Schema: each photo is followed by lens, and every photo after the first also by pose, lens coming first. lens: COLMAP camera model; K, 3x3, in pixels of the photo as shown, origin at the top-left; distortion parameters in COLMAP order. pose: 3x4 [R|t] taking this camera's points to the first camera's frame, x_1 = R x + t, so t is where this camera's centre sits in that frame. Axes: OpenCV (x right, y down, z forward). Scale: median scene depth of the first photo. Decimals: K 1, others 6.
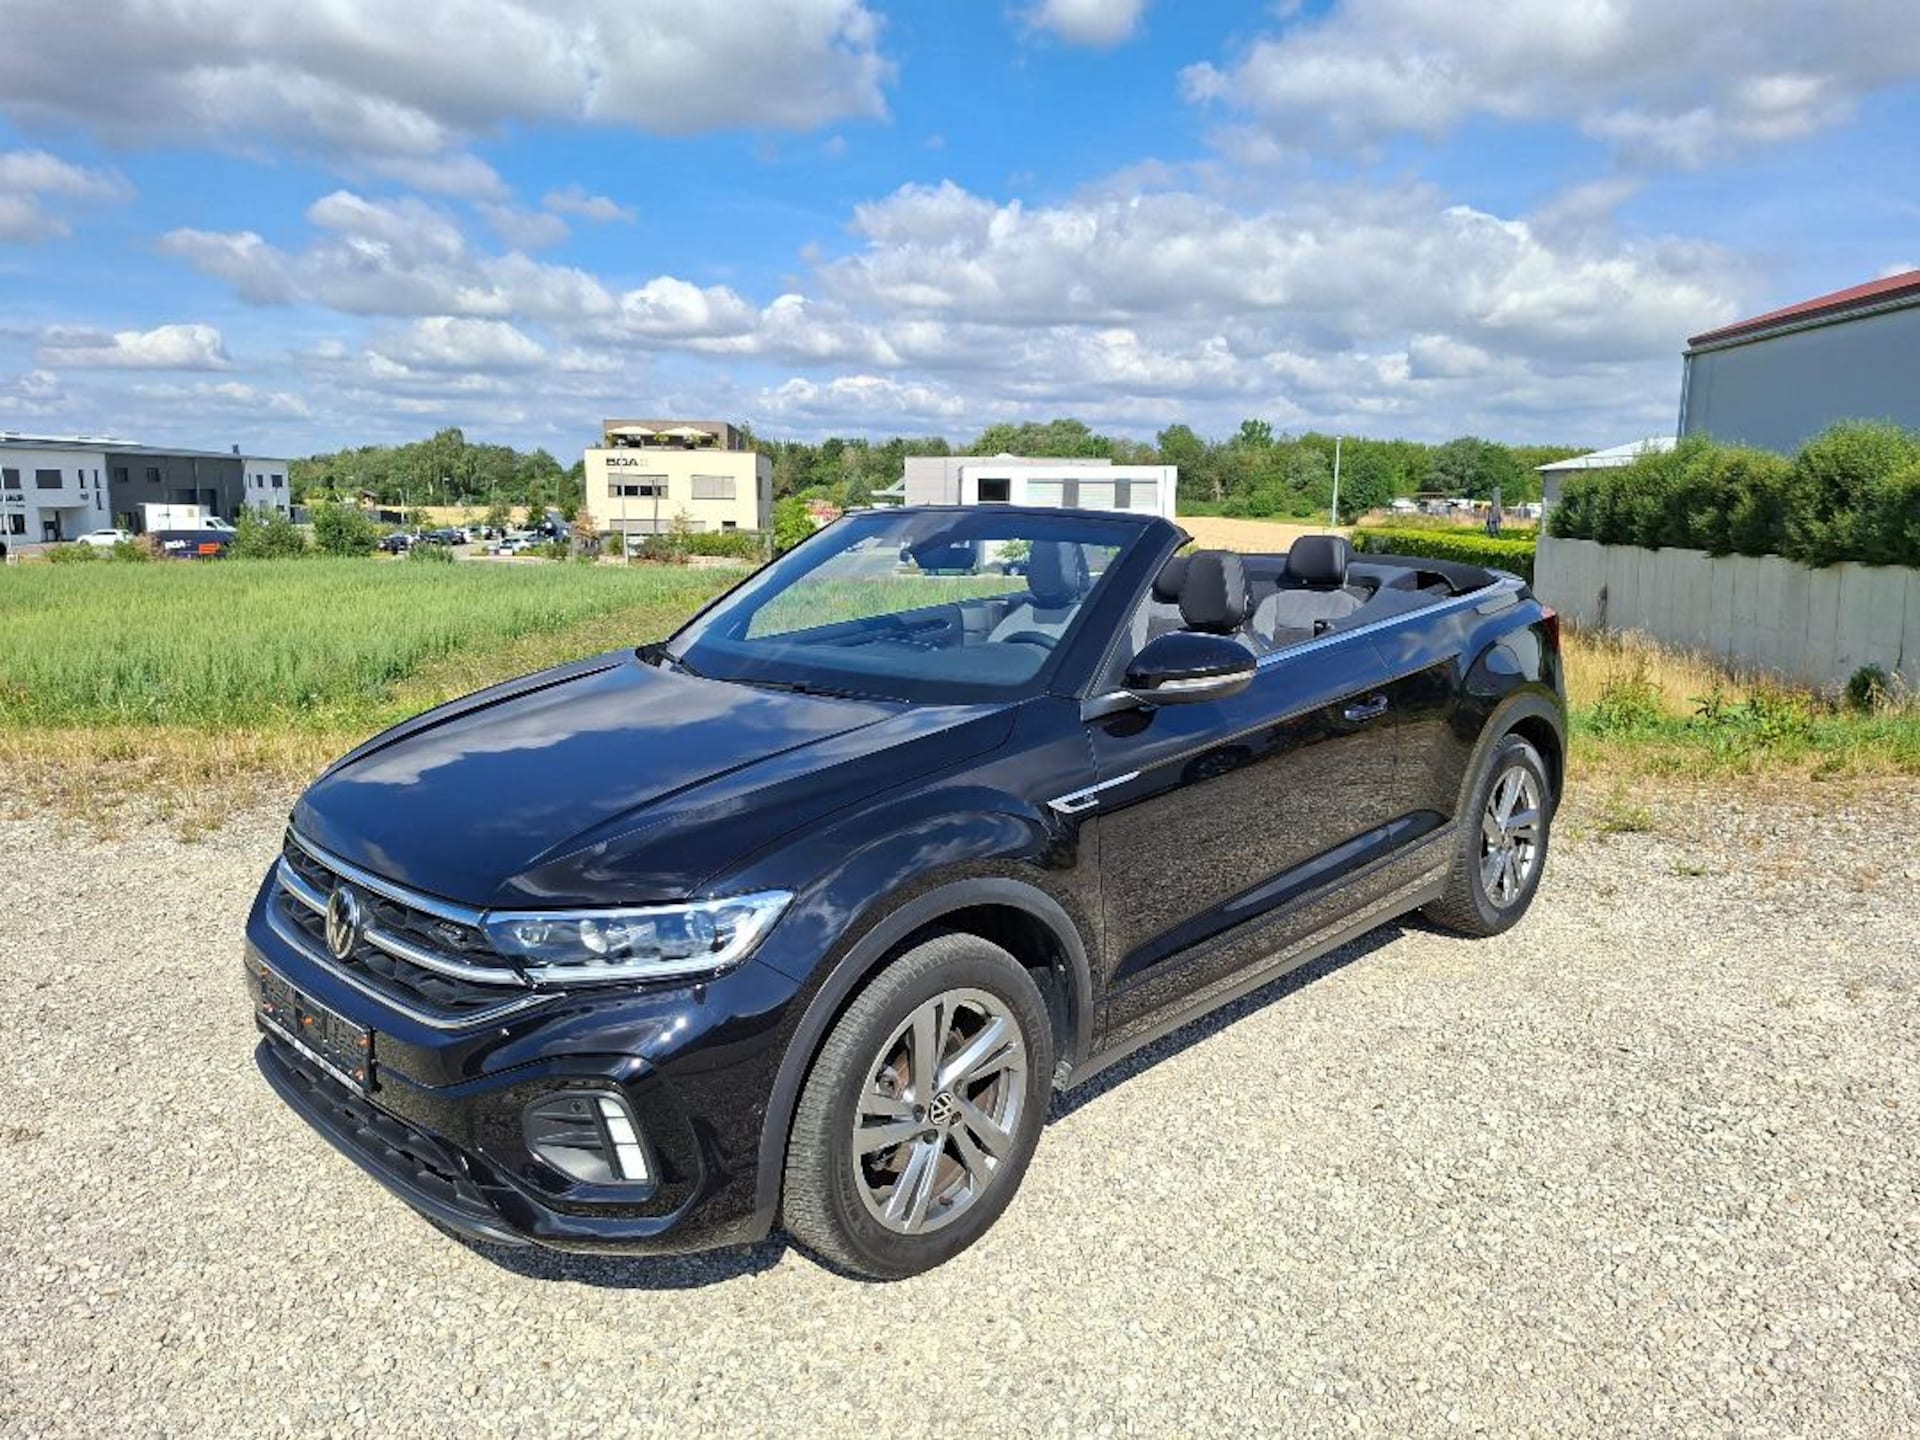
lens RADIAL K [[1336.4, 0, 972.8], [0, 1336.4, 727.1], [0, 0, 1]] dist [0.065342, -0.072805]
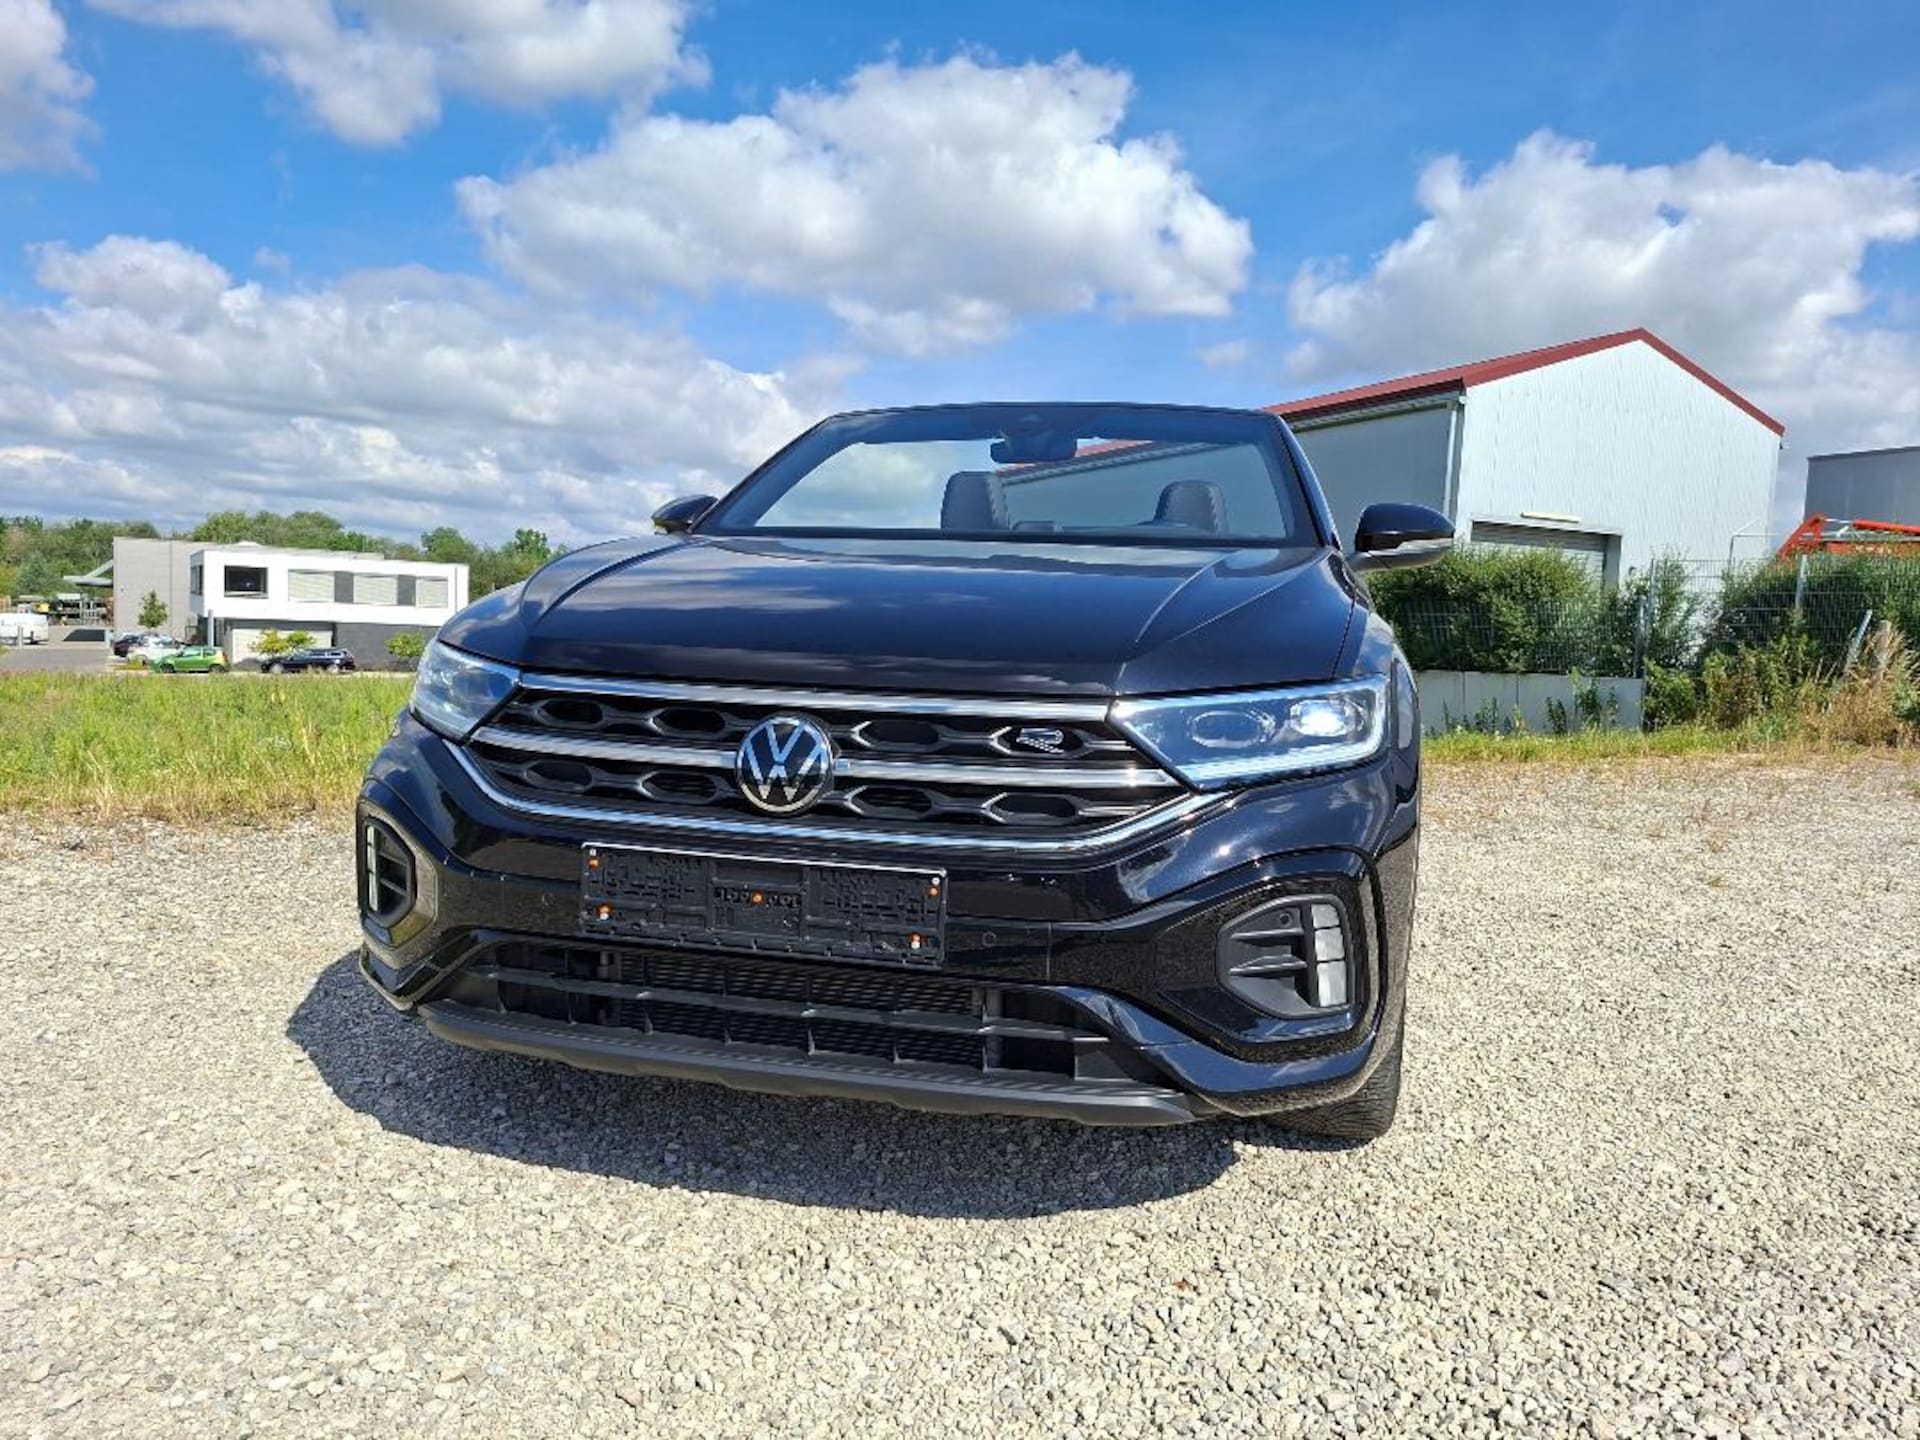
lens RADIAL K [[1336.4, 0, 984.8], [0, 1336.4, 732.5], [0, 0, 1]] dist [0.065342, -0.072805]
pose [[0.857400, -0.011213, 0.514528, -0.080058], [0.052633, 0.996431, -0.065991, 0.019708], [-0.511952, 0.083662, 0.854930, 0.035803]]
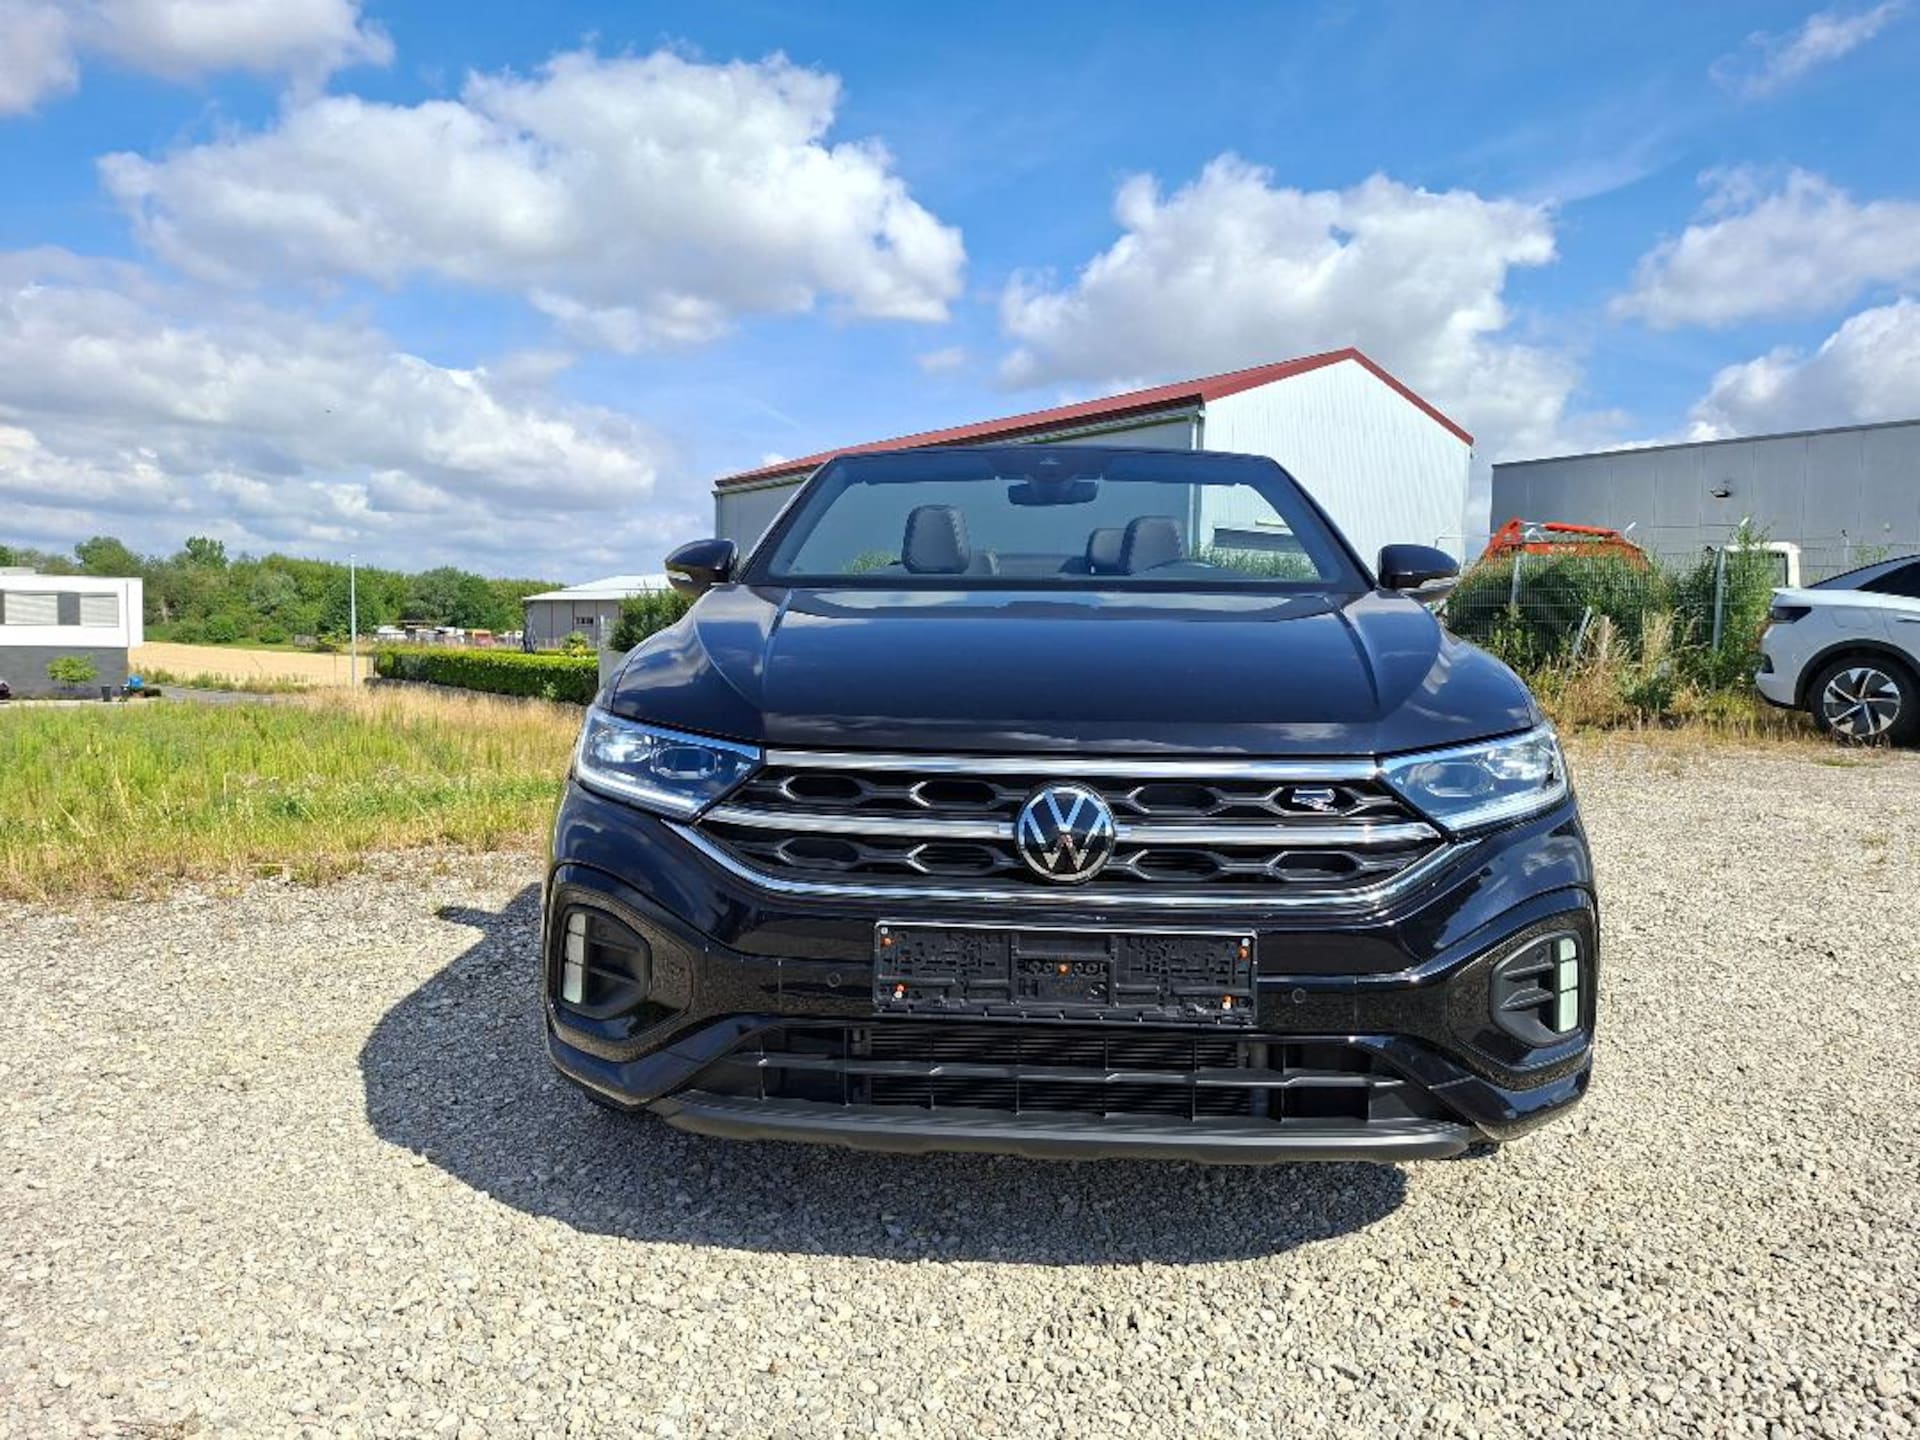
lens RADIAL K [[1336.4, 0, 980.4], [0, 1336.4, 730.5], [0, 0, 1]] dist [0.065342, -0.072805]
pose [[0.742997, -0.039559, 0.668124, -0.106193], [0.102323, 0.993231, -0.054982, 0.013596], [-0.661427, 0.109216, 0.742015, 0.052561]]
